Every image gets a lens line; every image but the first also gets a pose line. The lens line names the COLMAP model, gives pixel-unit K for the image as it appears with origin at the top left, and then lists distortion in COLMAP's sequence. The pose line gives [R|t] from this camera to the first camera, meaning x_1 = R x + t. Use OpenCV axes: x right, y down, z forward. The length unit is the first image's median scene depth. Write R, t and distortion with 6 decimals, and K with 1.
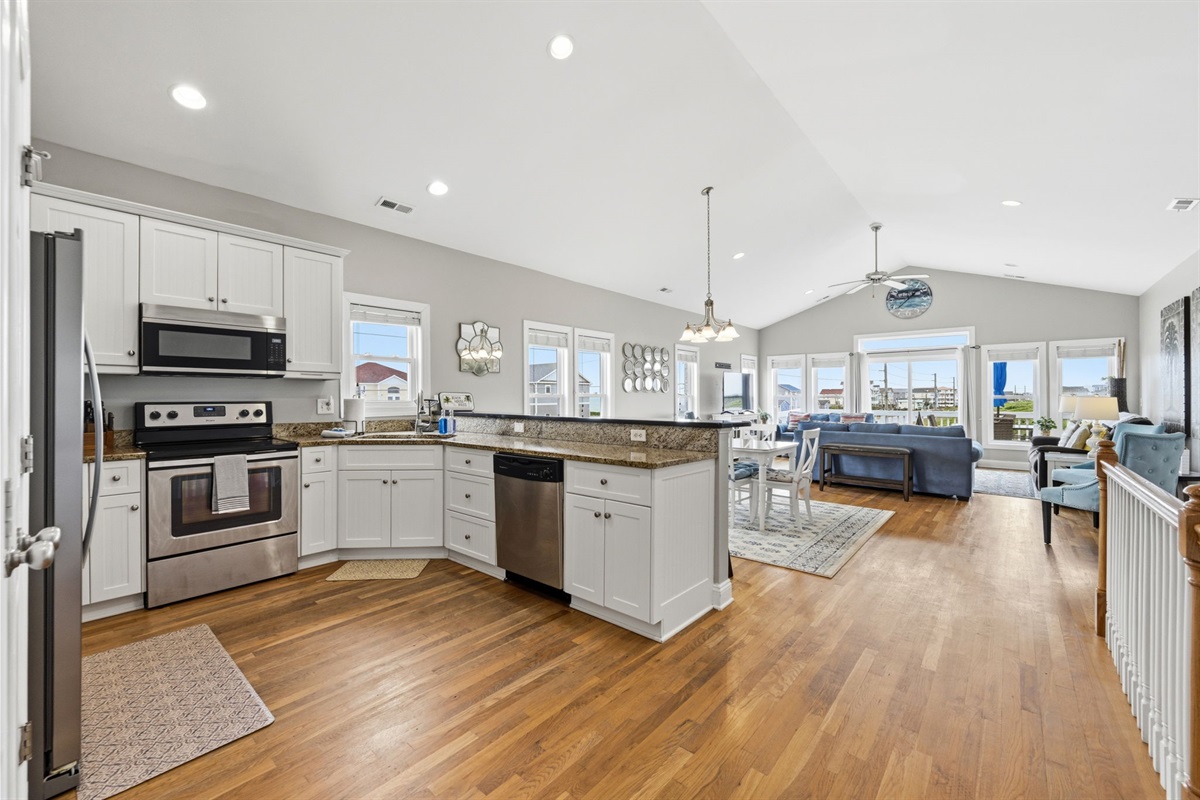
lens RADIAL K [[478.8, 0, 602.9], [0, 478.8, 400.2], [0, 0, 1]] dist [-0.000064, -0.000199]
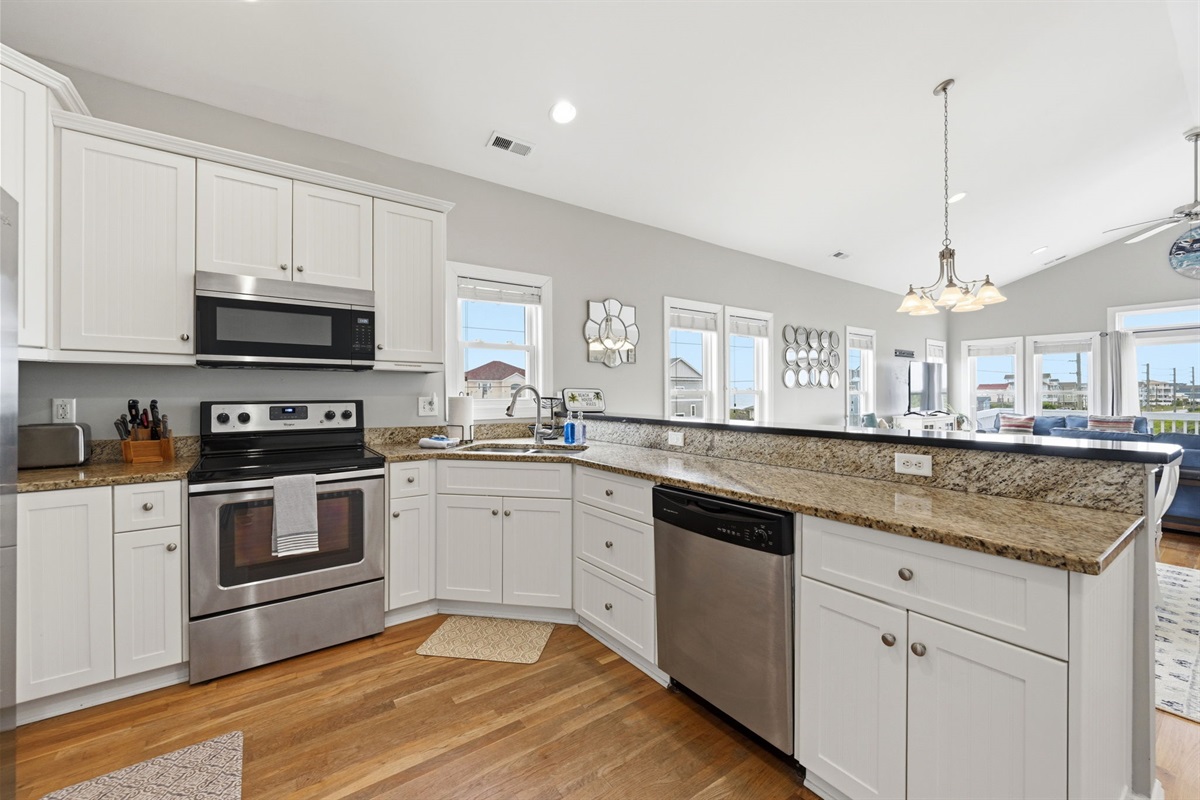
lens RADIAL K [[478.8, 0, 602.9], [0, 478.8, 400.2], [0, 0, 1]] dist [-0.000064, -0.000199]
pose [[0.972828, 0.002685, -0.231514, -0.131333], [-0.000982, 0.999972, 0.007472, -0.003780], [0.231527, -0.007041, 0.972803, 0.339411]]
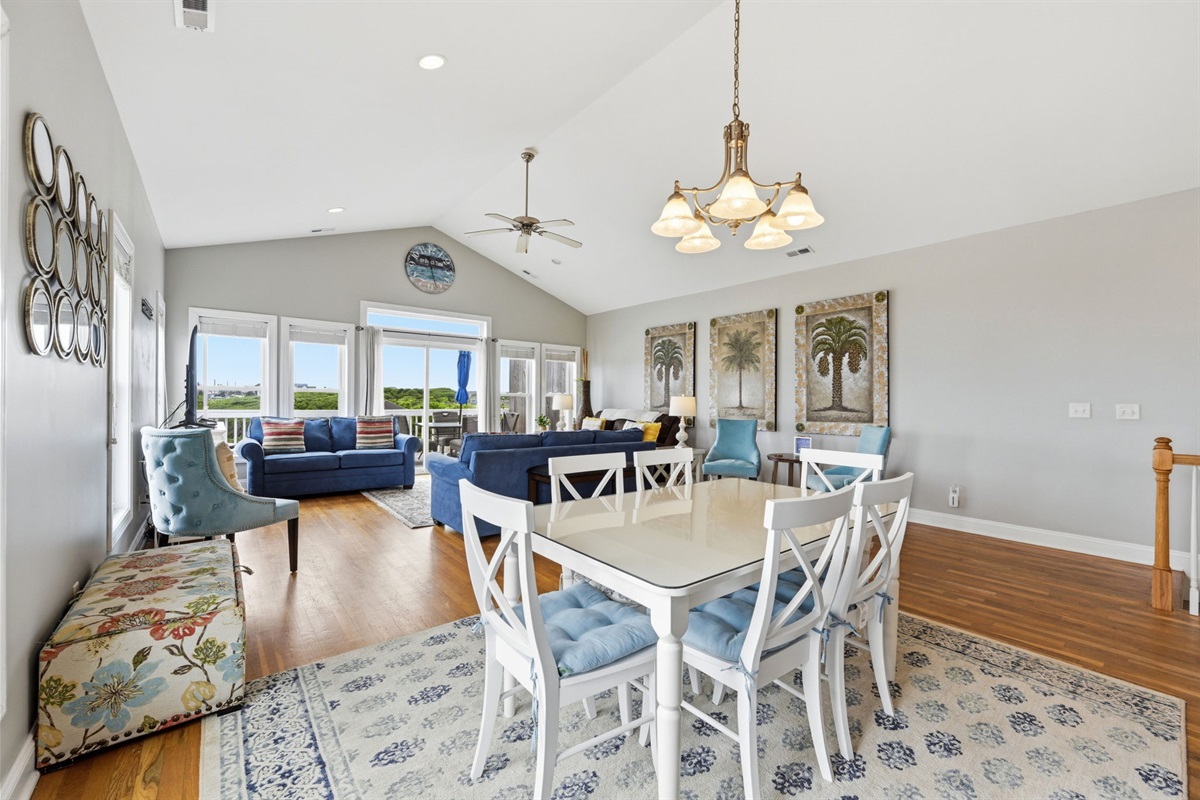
lens RADIAL K [[480.3, 0, 604.8], [0, 480.3, 398.8], [0, 0, 1]] dist [-0.000769, -0.000207]
pose [[0.174737, 0.003388, 0.984609, -0.223021], [-0.009732, 0.999951, -0.001713, 0.002222], [-0.984567, -0.009283, 0.174761, 1.494233]]
